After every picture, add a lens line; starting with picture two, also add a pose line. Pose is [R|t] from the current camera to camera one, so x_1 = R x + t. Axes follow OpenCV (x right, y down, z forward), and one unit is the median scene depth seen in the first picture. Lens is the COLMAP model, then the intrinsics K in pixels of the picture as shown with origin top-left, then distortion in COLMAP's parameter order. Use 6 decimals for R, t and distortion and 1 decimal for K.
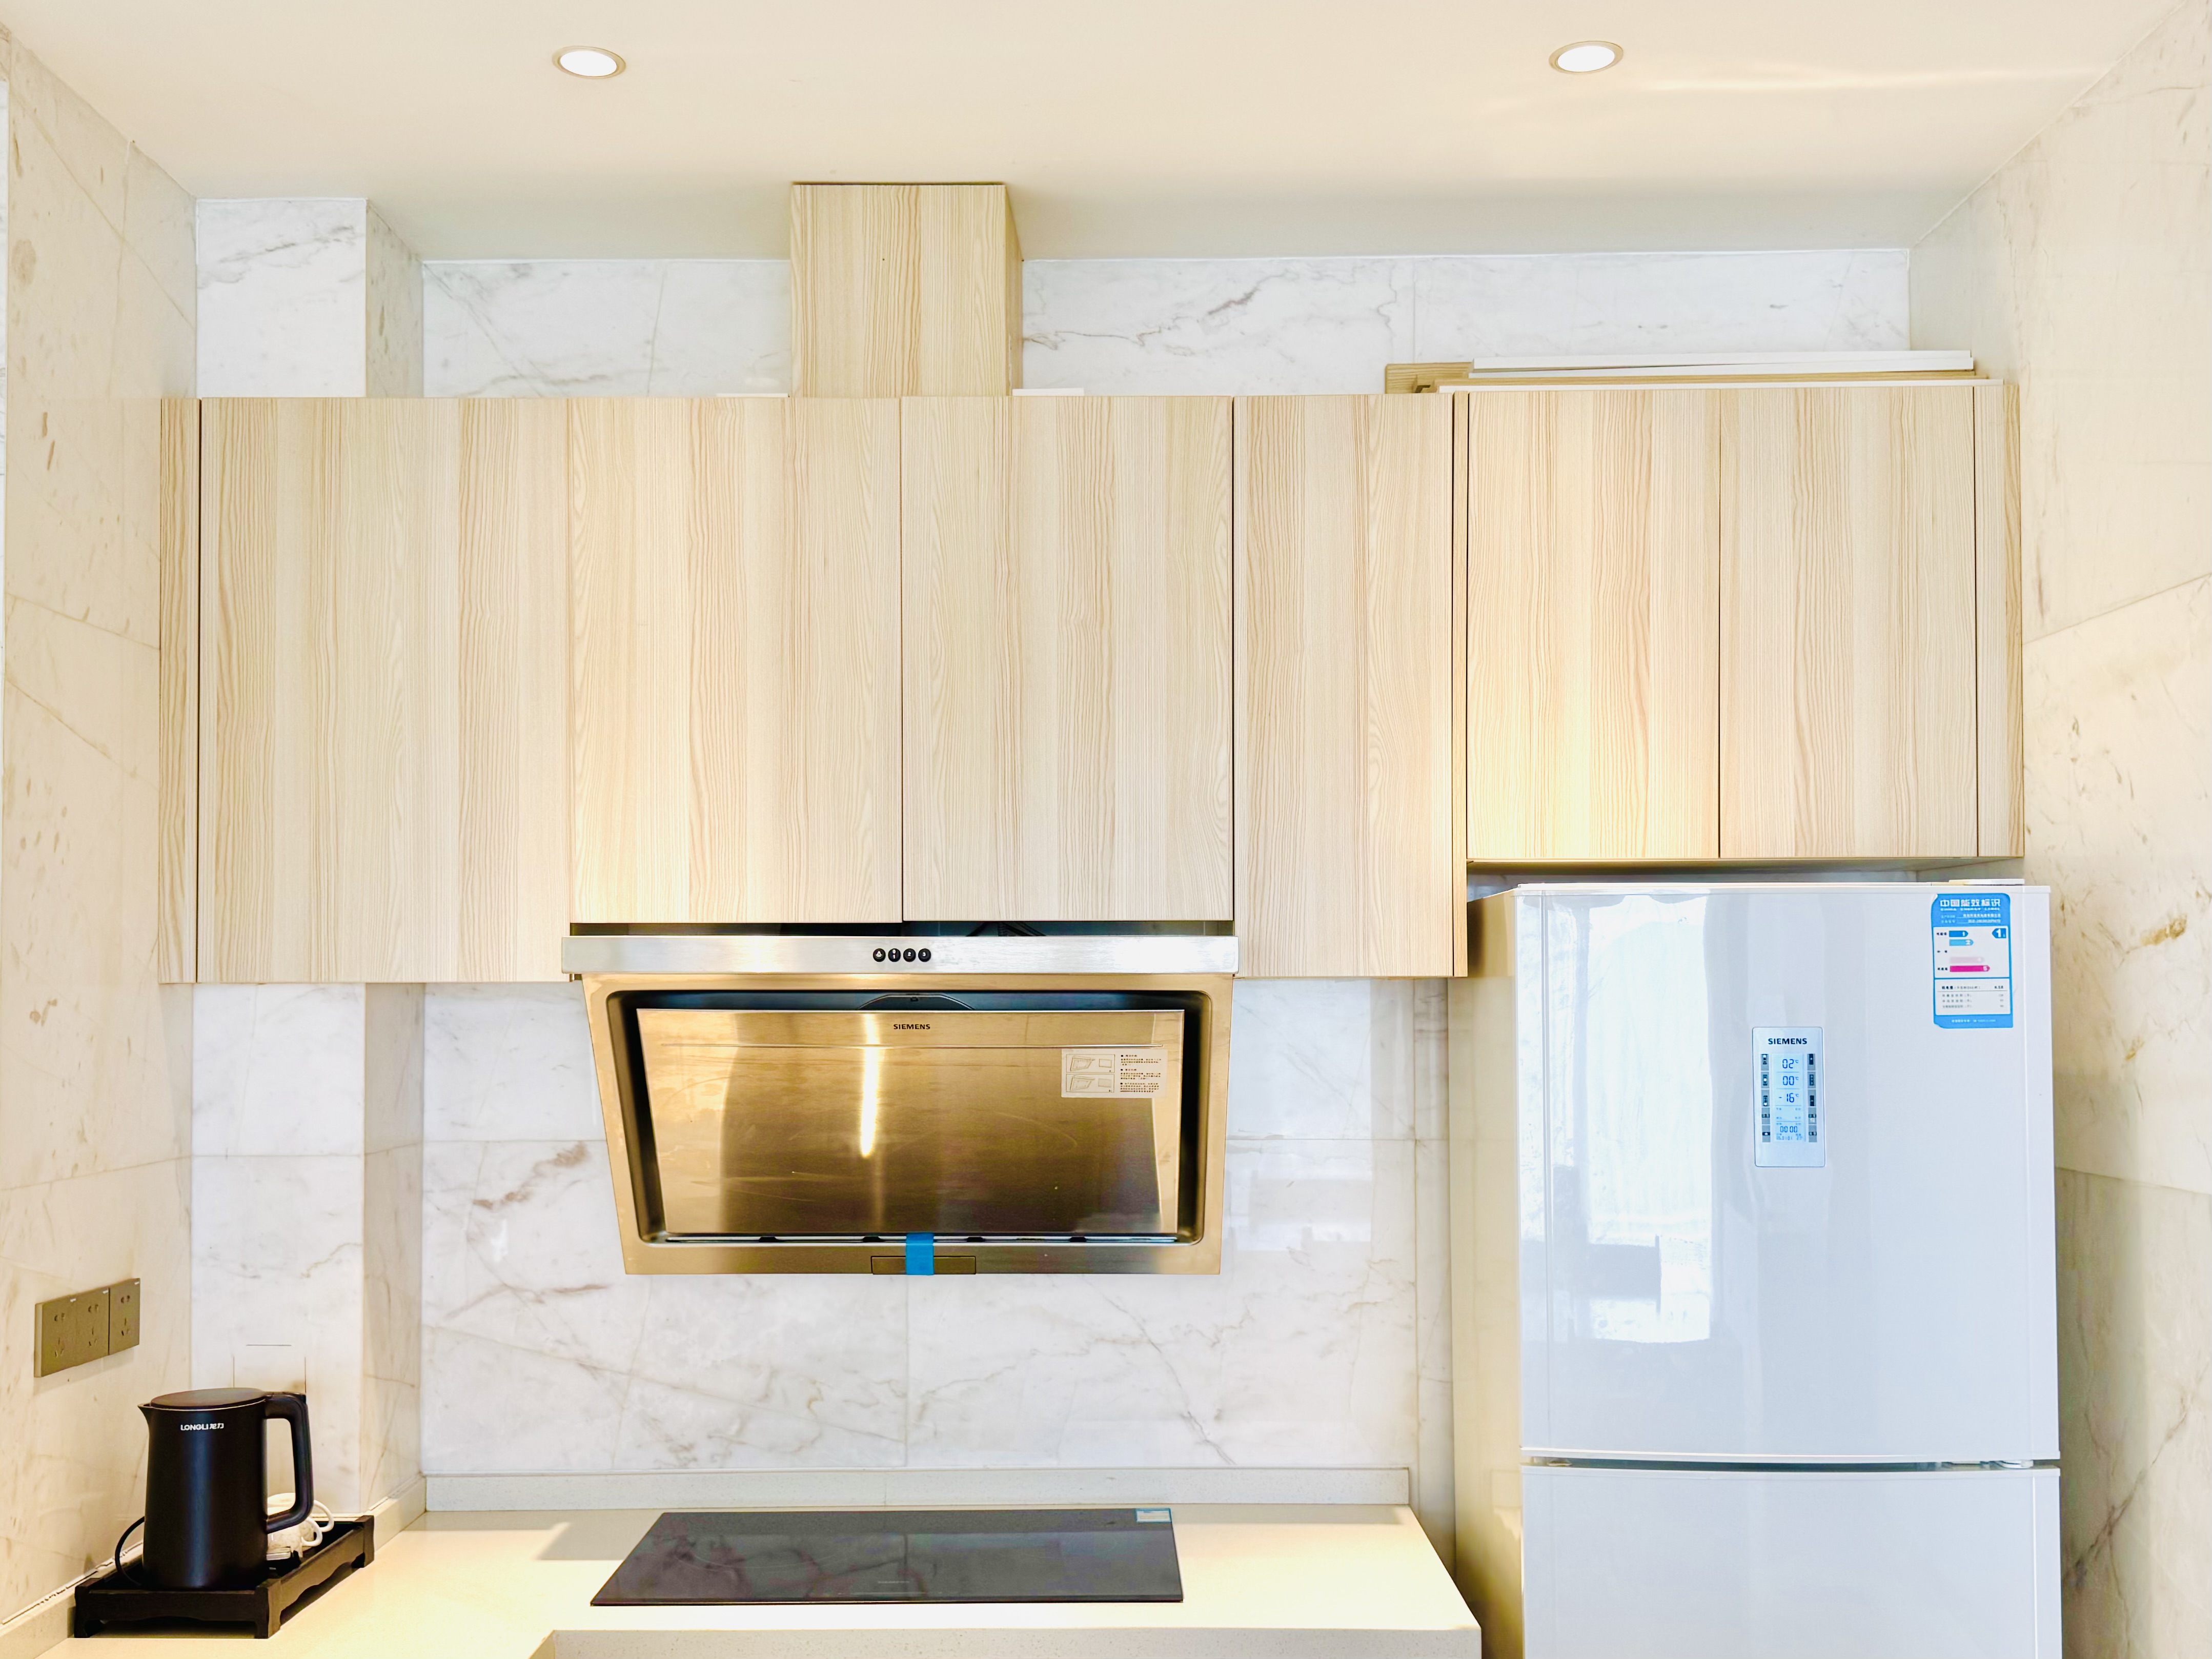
lens RADIAL K [[2192.9, 0, 1142.4], [0, 2192.9, 917.6], [0, 0, 1]] dist [0.046330, 0.000000]
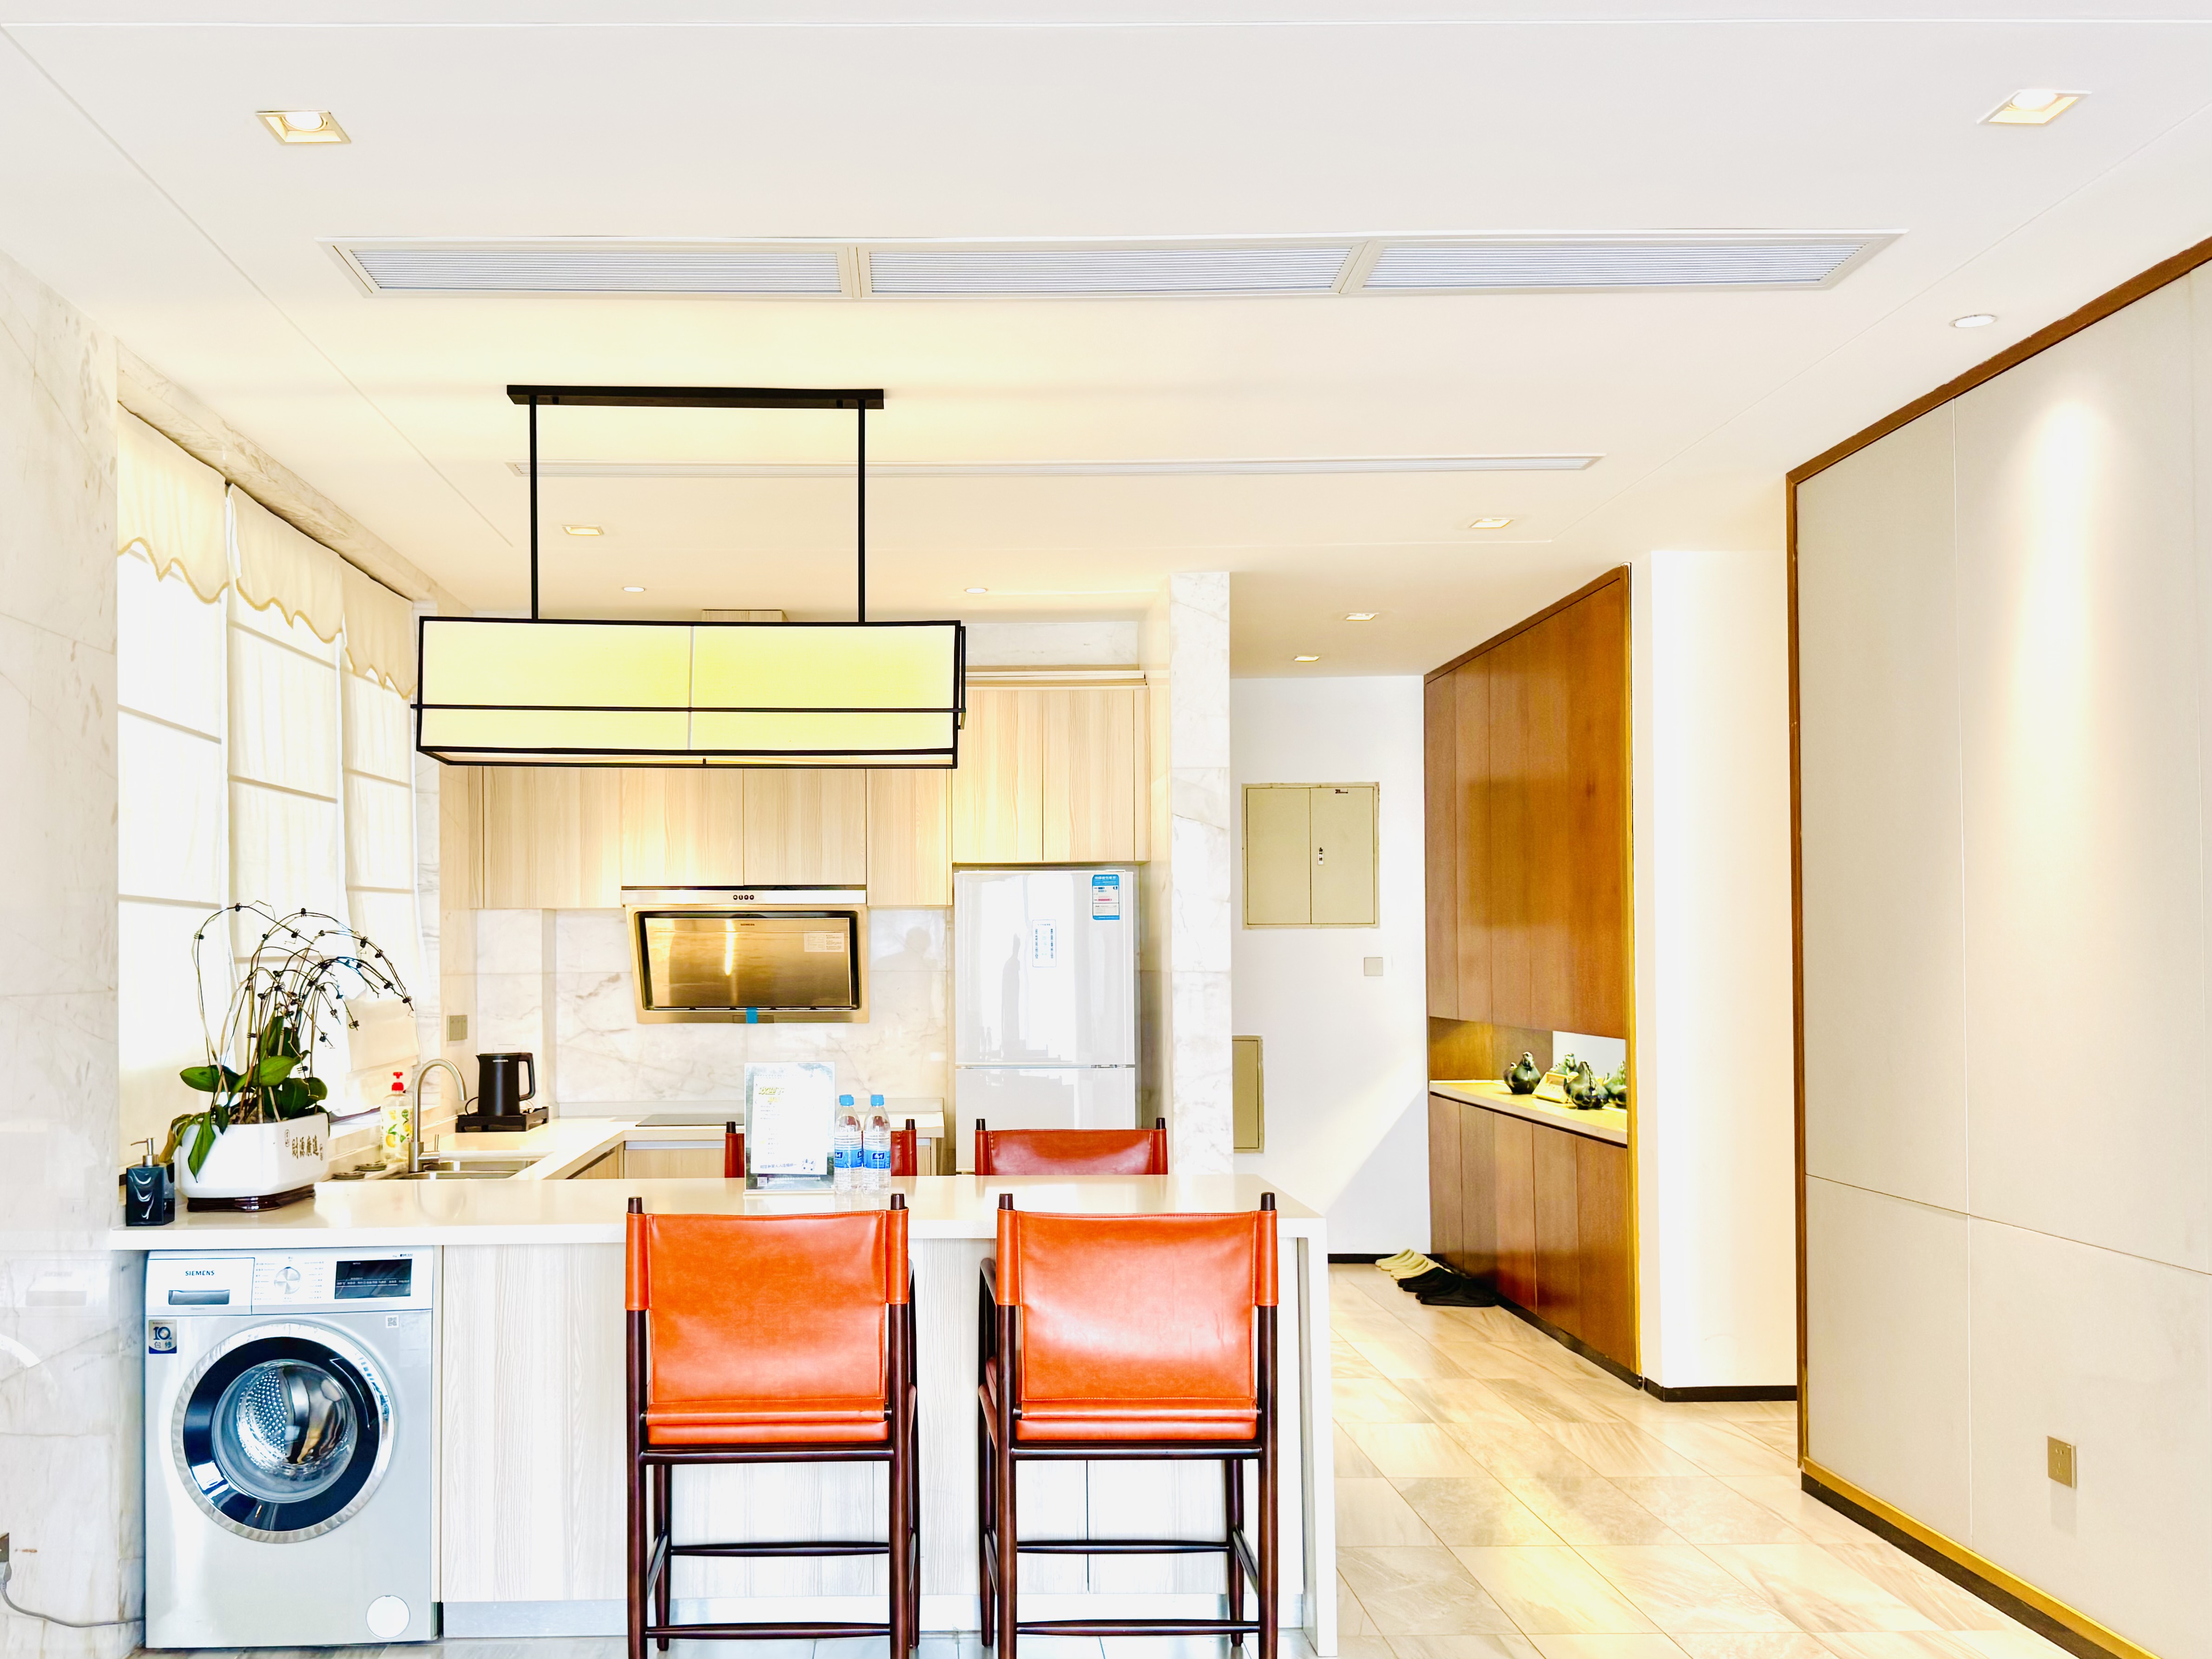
lens RADIAL K [[1872.1, 0, 972.6], [0, 1872.1, 931.1], [0, 0, 1]] dist [0.074848, -0.069178]
pose [[0.999961, -0.002235, 0.008546, 0.147753], [0.002048, 0.999759, 0.021867, 0.008285], [-0.008593, -0.021849, 0.999724, -1.272837]]
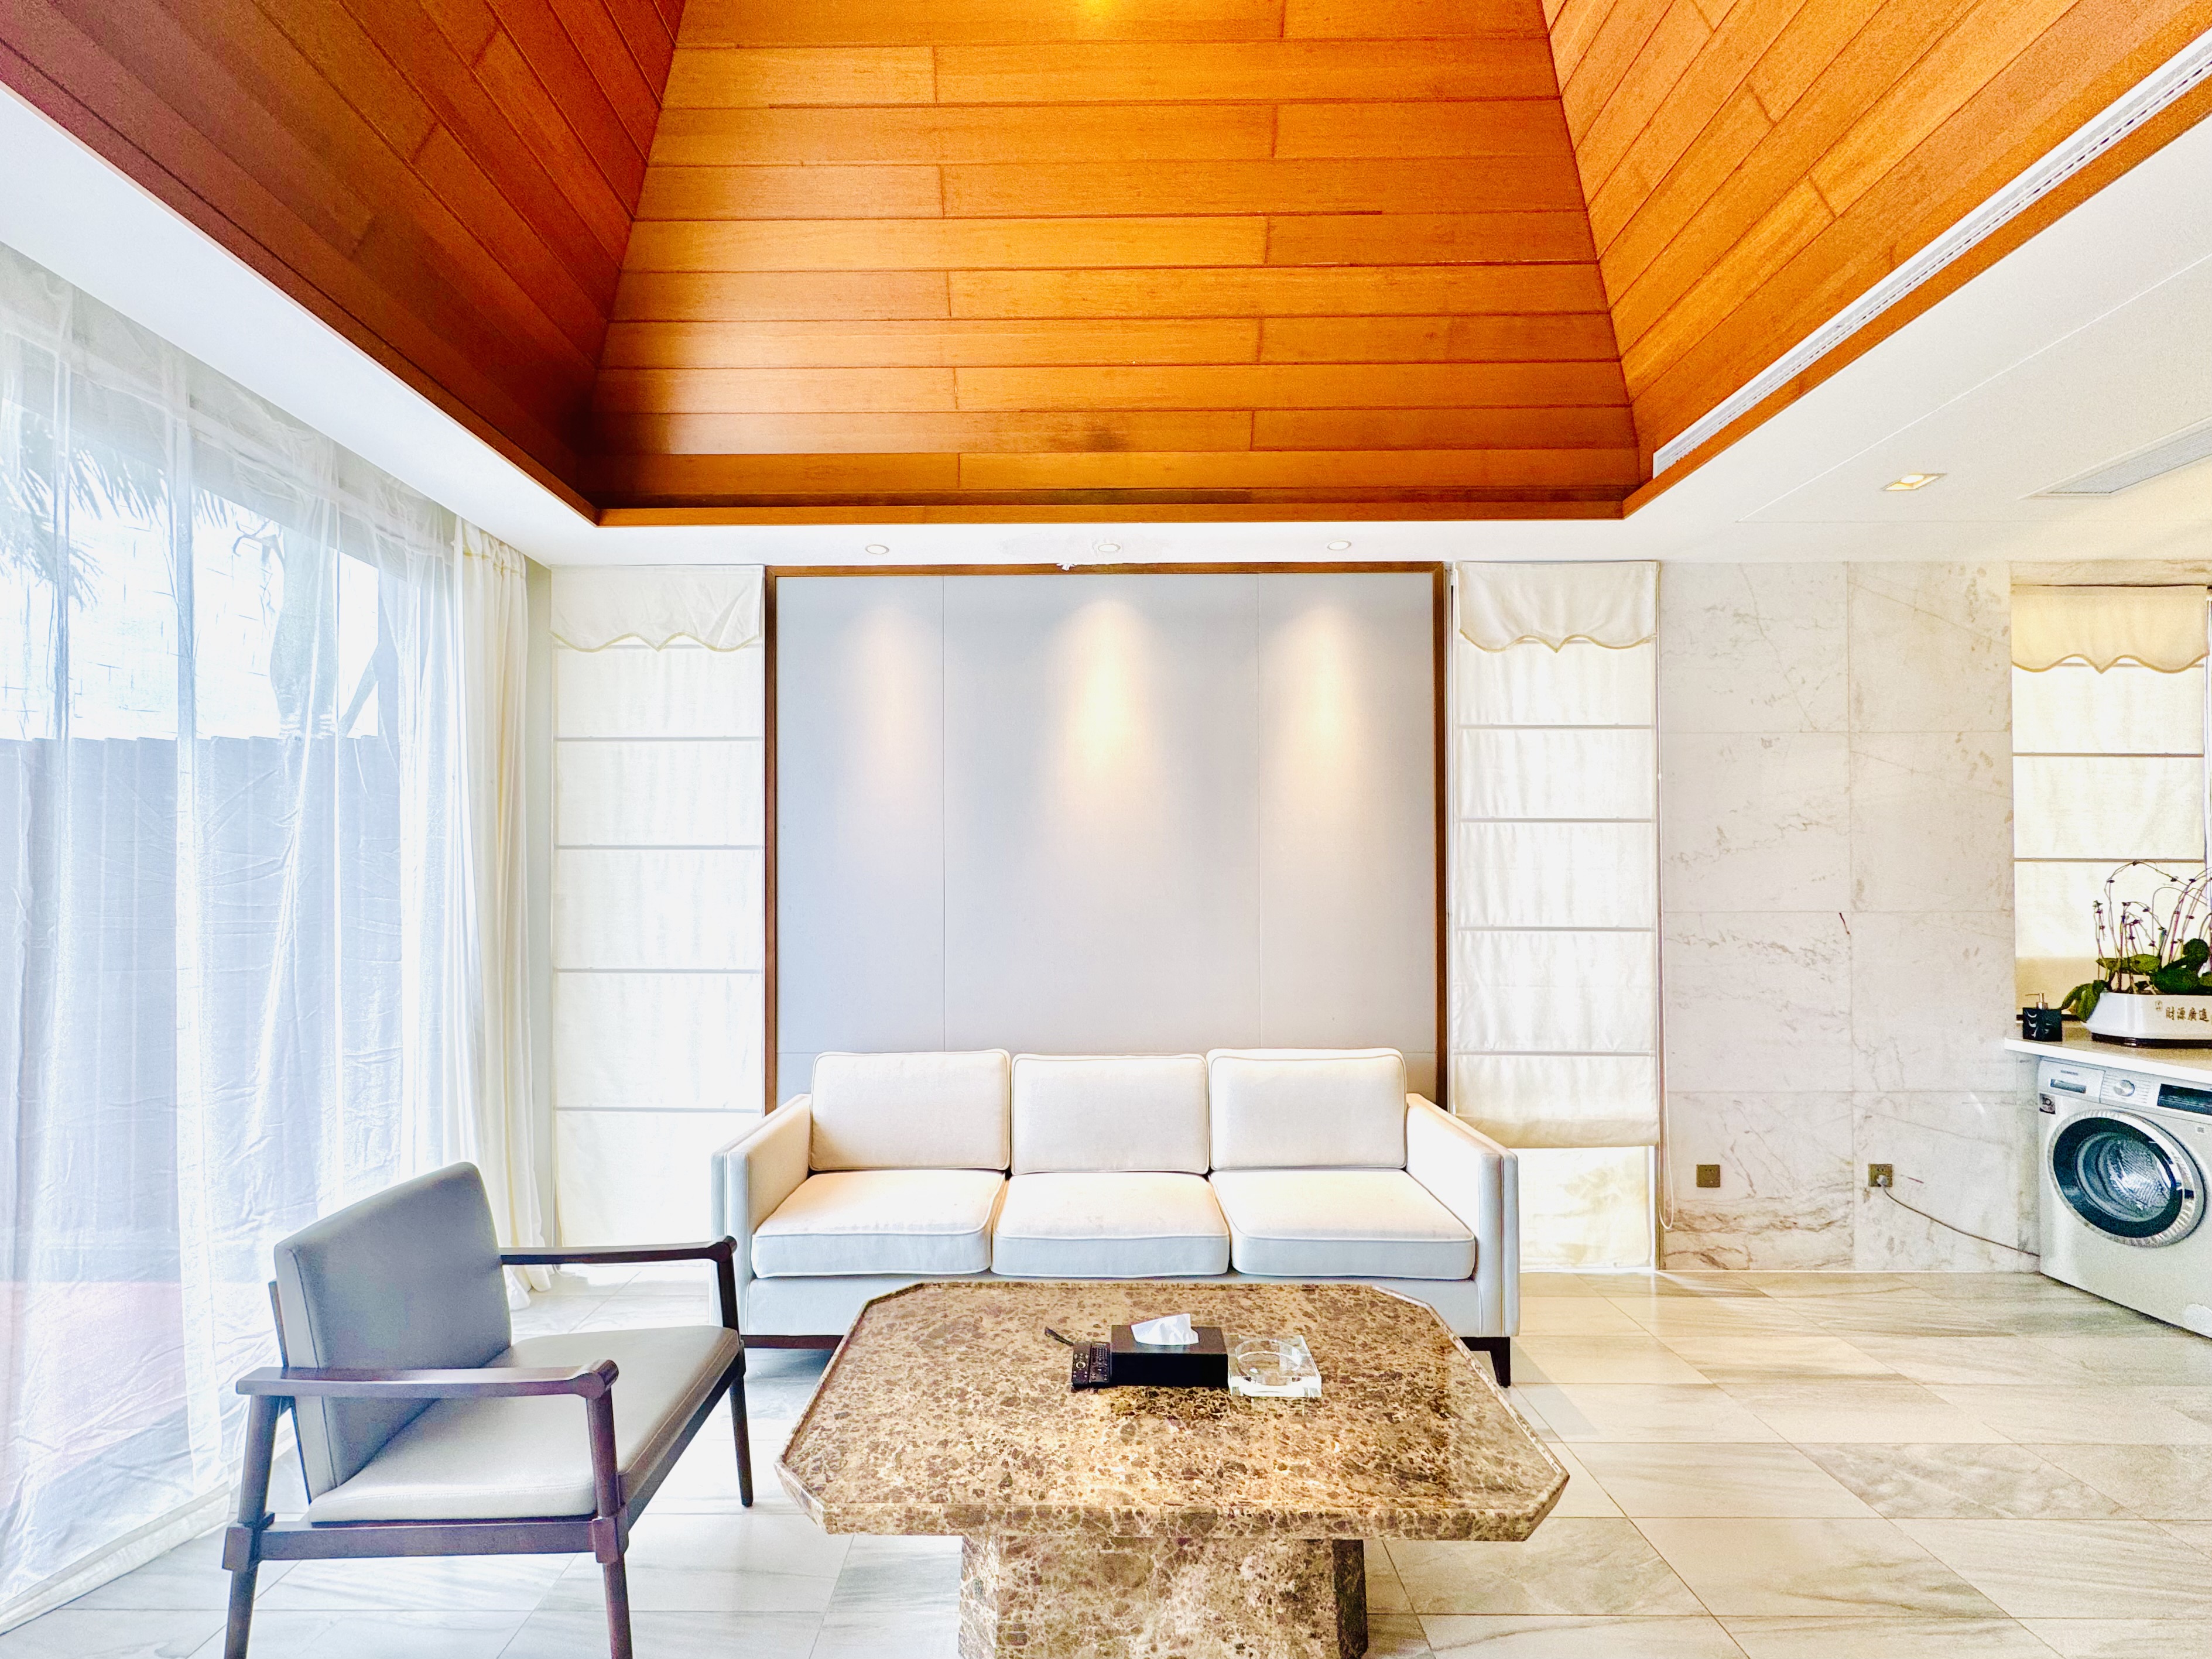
lens RADIAL K [[941.2, 0, 1088.0], [0, 941.2, 884.5], [0, 0, 1]] dist [0.008254, -0.000780]
pose [[0.000669, -0.000975, -0.999999, 0.751127], [0.037691, 0.999289, -0.000949, -0.000337], [0.999289, -0.037691, 0.000705, -1.155987]]
